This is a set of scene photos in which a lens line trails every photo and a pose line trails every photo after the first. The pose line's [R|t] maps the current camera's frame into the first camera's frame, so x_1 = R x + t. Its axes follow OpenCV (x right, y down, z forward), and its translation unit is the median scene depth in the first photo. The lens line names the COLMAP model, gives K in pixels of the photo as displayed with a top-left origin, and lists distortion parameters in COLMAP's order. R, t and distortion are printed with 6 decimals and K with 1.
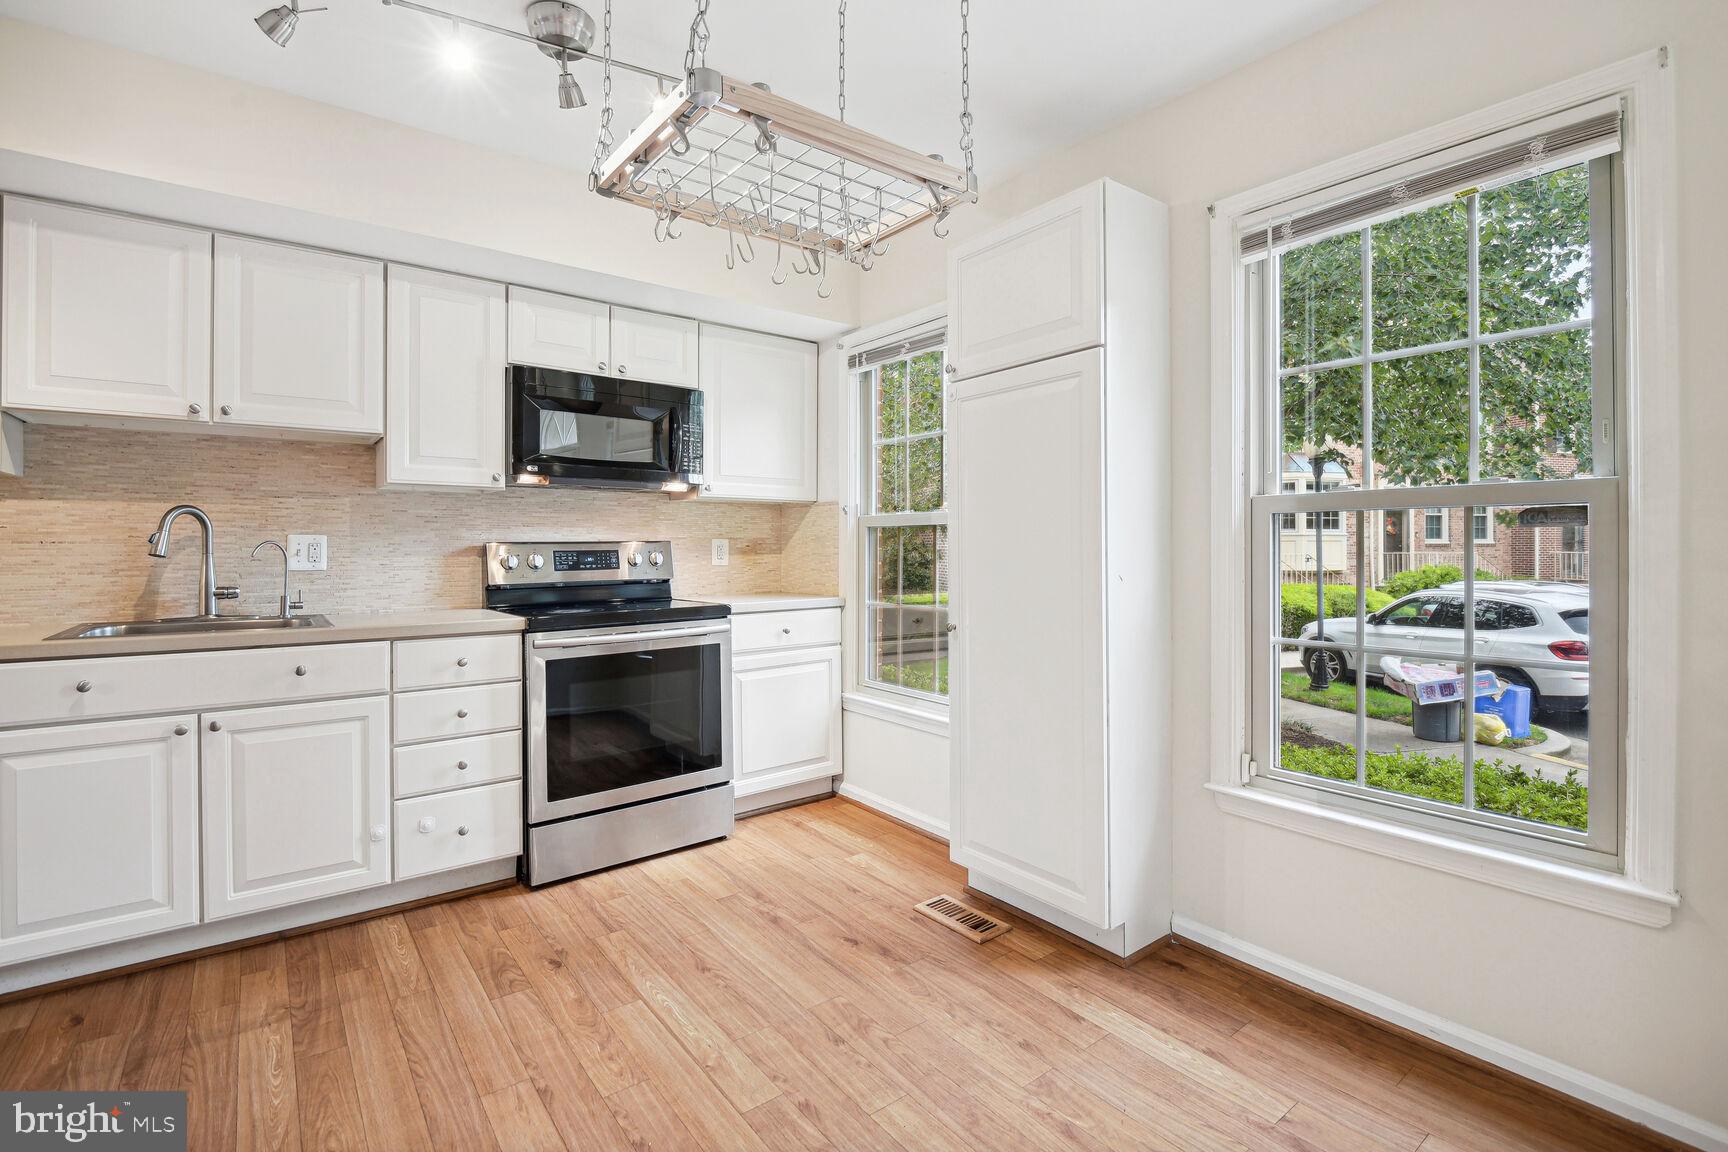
lens RADIAL K [[800.4, 0, 868.3], [0, 800.4, 549.5], [0, 0, 1]] dist [0.011400, -0.010807]
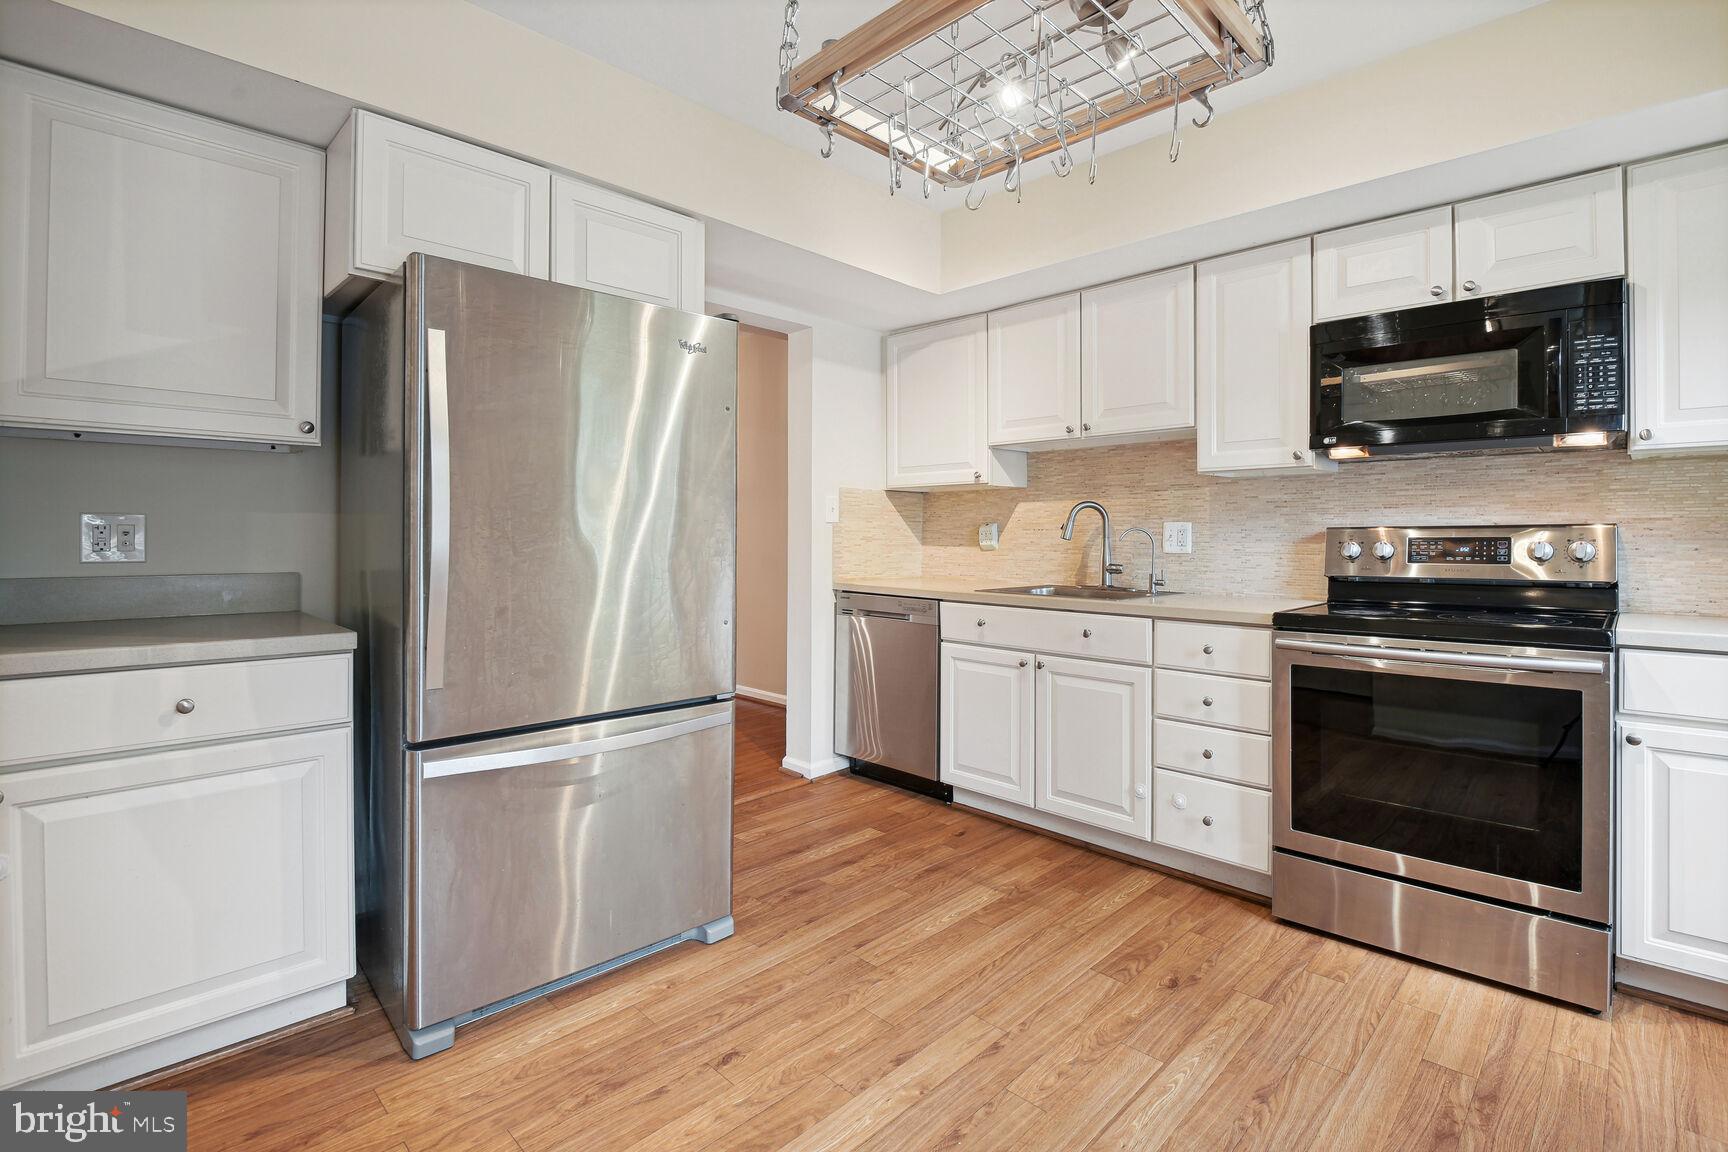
lens RADIAL K [[800.4, 0, 882.2], [0, 800.4, 541.9], [0, 0, 1]] dist [0.011400, -0.010807]
pose [[0.154150, 0.011347, -0.987982, 0.405721], [-0.004807, 0.999931, 0.010734, -0.000395], [0.988036, 0.003094, 0.154194, 0.457373]]
